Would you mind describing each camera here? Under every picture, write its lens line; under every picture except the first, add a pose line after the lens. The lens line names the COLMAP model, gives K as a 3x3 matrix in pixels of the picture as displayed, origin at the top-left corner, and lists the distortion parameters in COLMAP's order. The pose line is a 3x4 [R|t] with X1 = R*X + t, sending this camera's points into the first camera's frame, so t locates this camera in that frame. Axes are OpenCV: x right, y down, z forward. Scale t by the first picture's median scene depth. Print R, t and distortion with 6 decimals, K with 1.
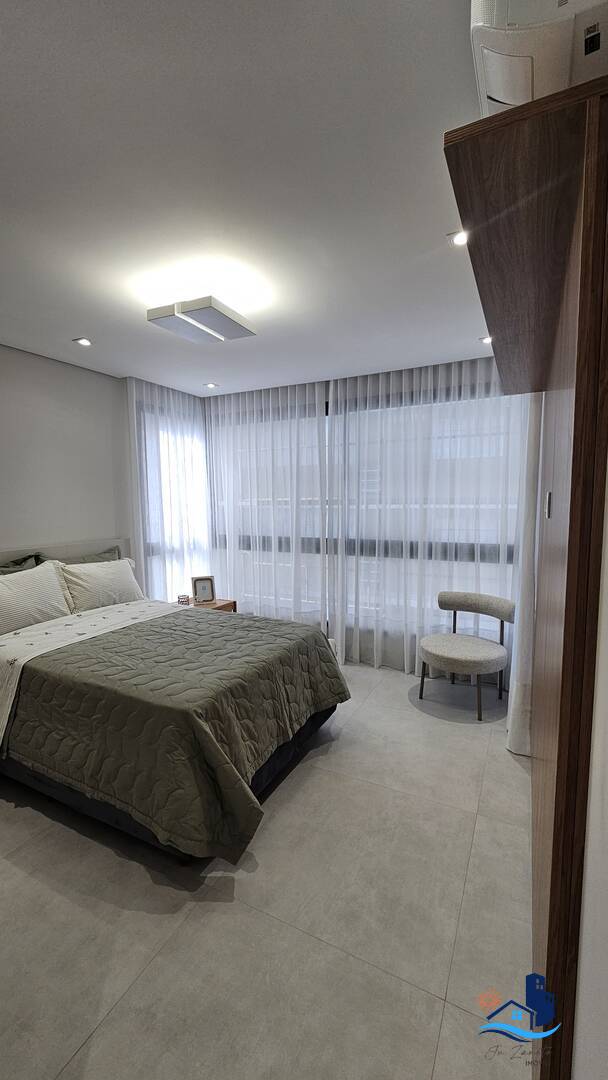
lens RADIAL K [[439.0, 0, 312.0], [0, 439.0, 539.1], [0, 0, 1]] dist [-0.002972, 0.000017]
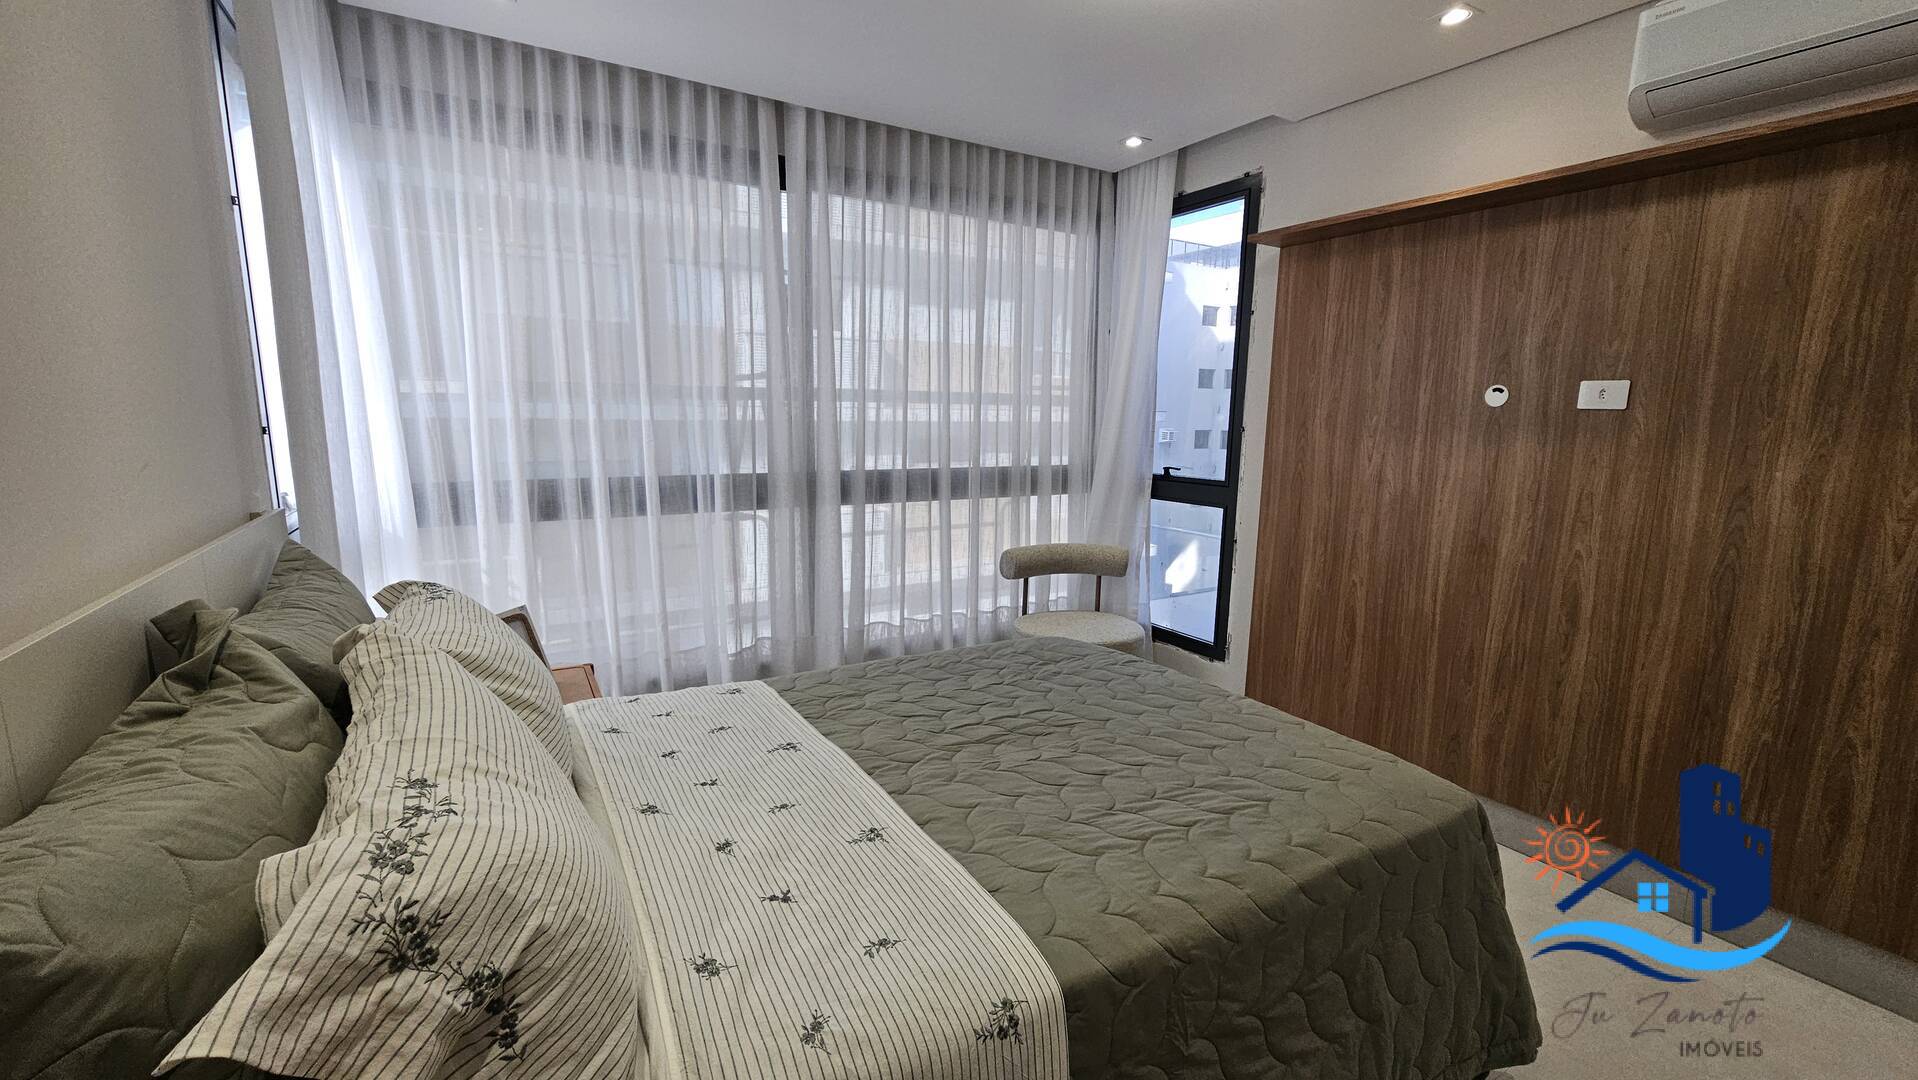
lens RADIAL K [[792.0, 0, 962.6], [0, 792.0, 536.9], [0, 0, 1]] dist [-0.000616, 0.000840]
pose [[0.563565, -0.122436, 0.816948, -0.587997], [0.044870, 0.992032, 0.117723, -0.025998], [-0.824852, -0.029688, 0.564568, 0.430523]]
